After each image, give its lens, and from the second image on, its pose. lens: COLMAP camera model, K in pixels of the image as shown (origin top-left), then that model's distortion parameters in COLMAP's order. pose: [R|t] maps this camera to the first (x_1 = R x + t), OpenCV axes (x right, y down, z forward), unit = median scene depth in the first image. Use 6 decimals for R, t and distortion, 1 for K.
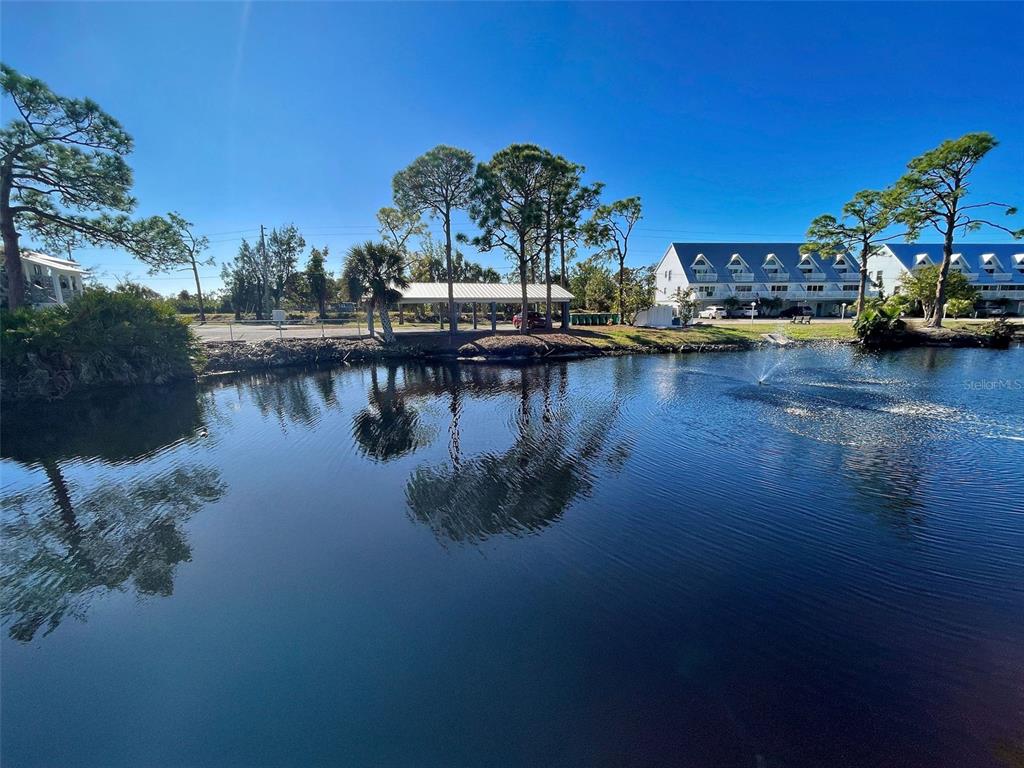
lens RADIAL K [[430.8, 0, 514.6], [0, 430.8, 381.5], [0, 0, 1]] dist [-0.001250, 0.000006]
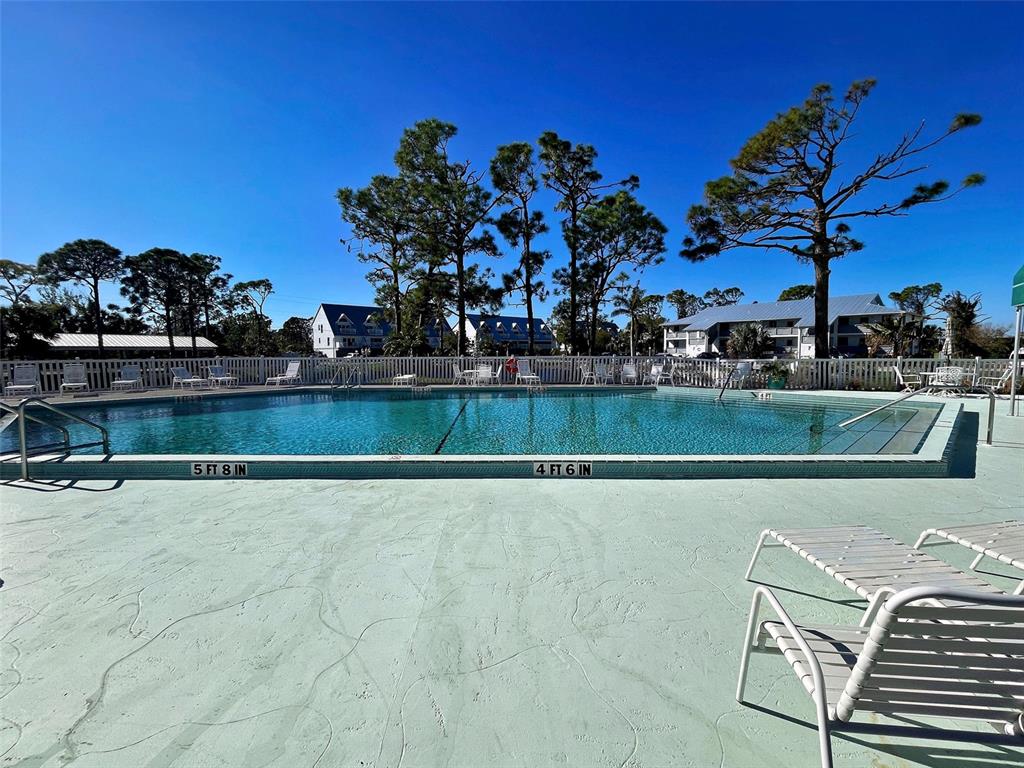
lens RADIAL K [[430.8, 0, 514.6], [0, 430.8, 381.5], [0, 0, 1]] dist [-0.001250, 0.000006]
pose [[0.779275, -0.040189, 0.625392, 0.010990], [0.107053, 0.991810, -0.069658, 0.113314], [-0.617471, 0.121233, 0.777195, -0.633119]]
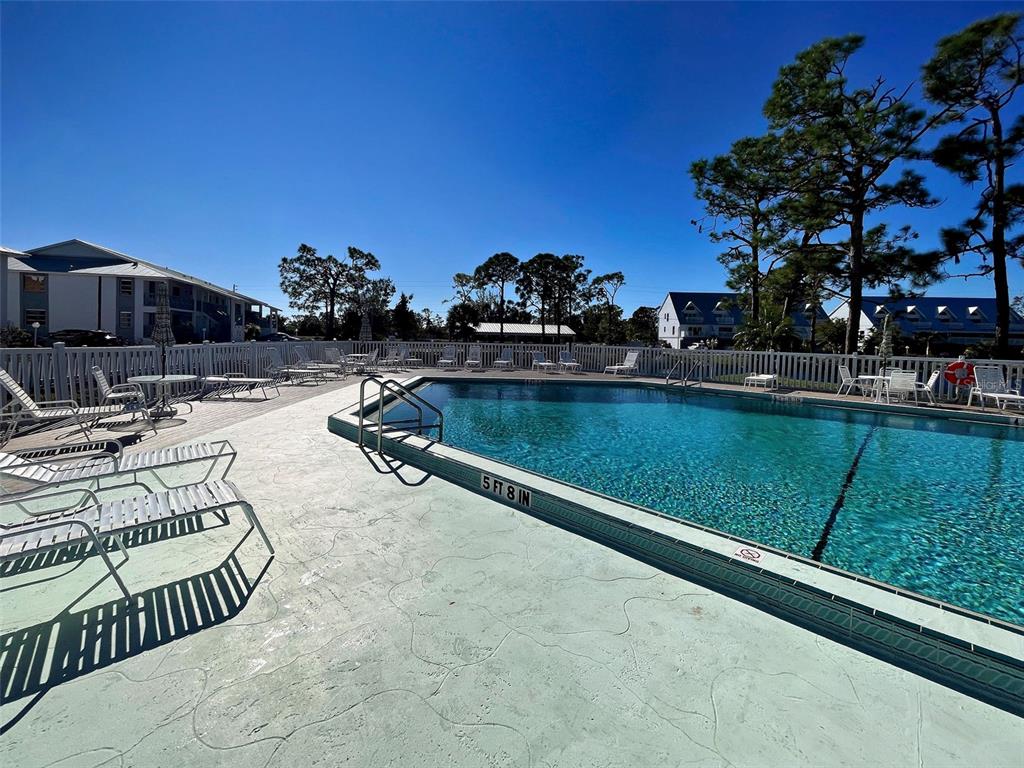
lens RADIAL K [[436.4, 0, 502.7], [0, 436.4, 350.1], [0, 0, 1]] dist [-0.001160, -0.000228]
pose [[0.994218, 0.032841, -0.102240, 0.031850], [-0.047198, 0.988836, -0.141338, 0.102078], [0.096457, 0.145346, 0.984668, -0.580385]]
